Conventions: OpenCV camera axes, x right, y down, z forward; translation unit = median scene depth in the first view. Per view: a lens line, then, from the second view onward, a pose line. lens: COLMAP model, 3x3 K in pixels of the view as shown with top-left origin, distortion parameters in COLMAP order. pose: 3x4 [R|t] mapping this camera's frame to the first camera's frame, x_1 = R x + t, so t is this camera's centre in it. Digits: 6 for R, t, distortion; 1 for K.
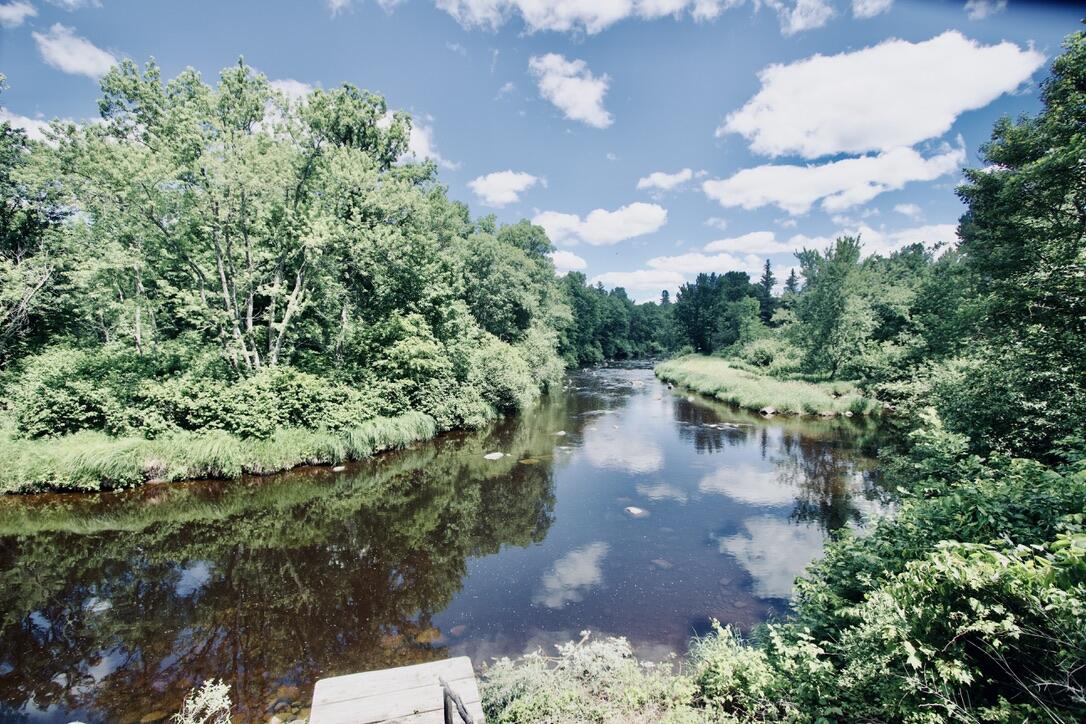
lens RADIAL K [[502.6, 0, 542.6], [0, 502.6, 362.5], [0, 0, 1]] dist [-0.011676, -0.001168]
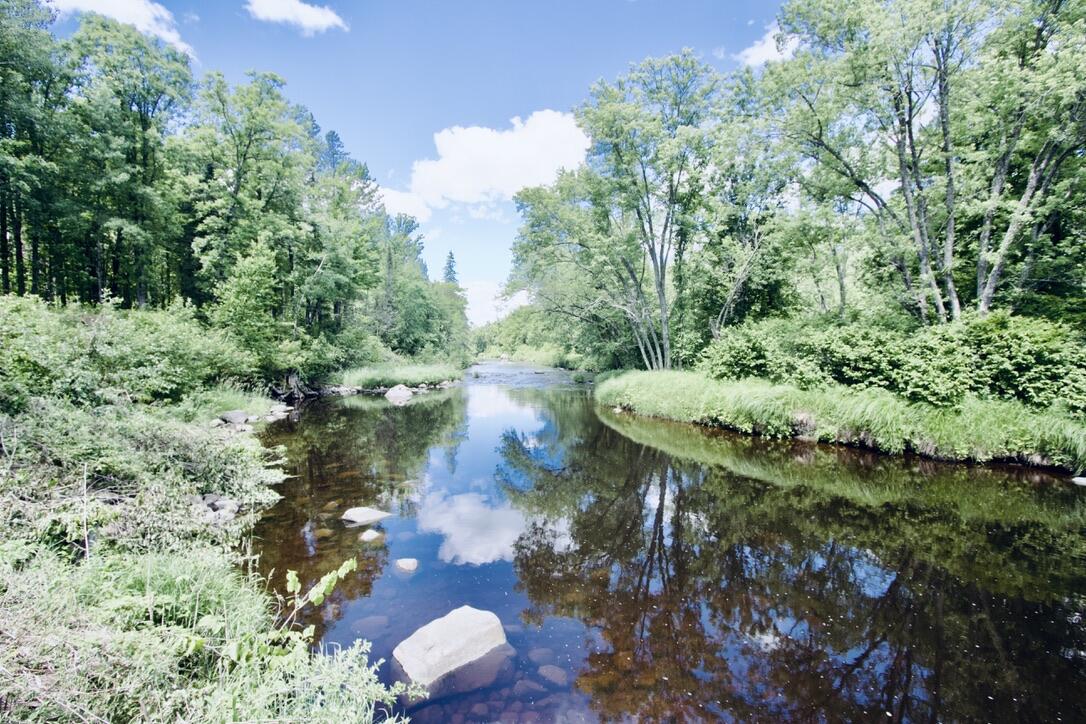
lens RADIAL K [[502.6, 0, 541.8], [0, 502.6, 364.1], [0, 0, 1]] dist [-0.011676, -0.001168]
pose [[0.280941, 0.035099, -0.959083, -0.062446], [-0.048999, 0.998552, 0.022190, 0.105994], [0.958473, 0.040760, 0.282254, 0.288372]]
